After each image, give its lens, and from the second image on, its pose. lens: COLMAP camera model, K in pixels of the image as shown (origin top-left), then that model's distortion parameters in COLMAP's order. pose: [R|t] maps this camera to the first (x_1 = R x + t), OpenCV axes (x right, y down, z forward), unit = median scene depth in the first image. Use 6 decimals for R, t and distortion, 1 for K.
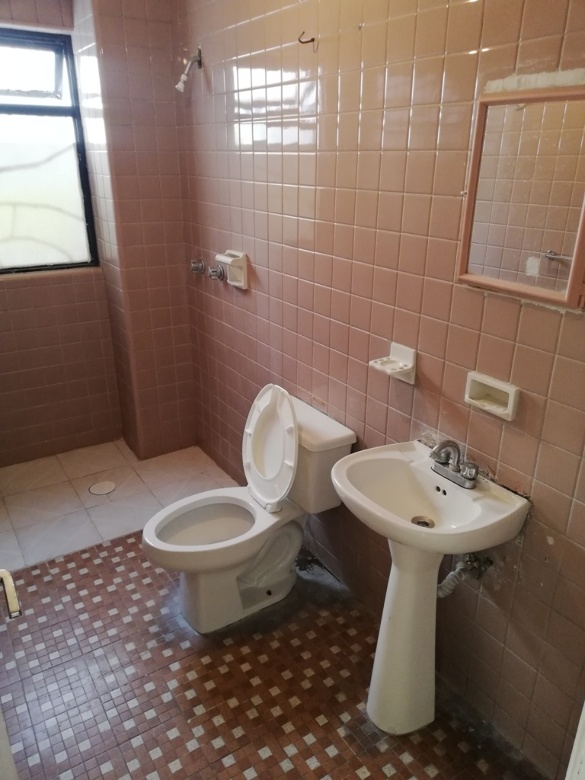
lens RADIAL K [[585.2, 0, 300.0], [0, 585.2, 393.3], [0, 0, 1]] dist [0.027479, -0.041199]
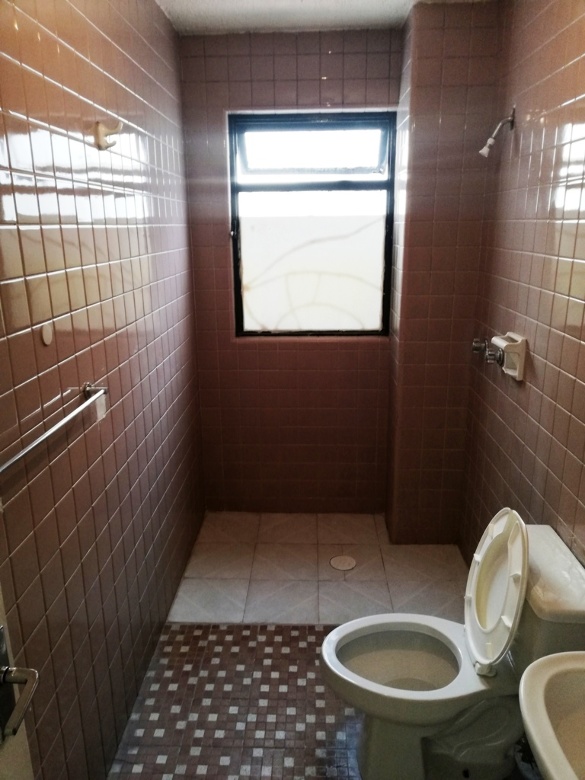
lens RADIAL K [[585.2, 0, 289.0], [0, 585.2, 392.9], [0, 0, 1]] dist [0.027479, -0.041199]
pose [[0.820221, 0.139643, -0.554740, 0.101104], [-0.195391, 0.979815, -0.042255, -0.063442], [0.537642, 0.143050, 0.830950, 0.145088]]
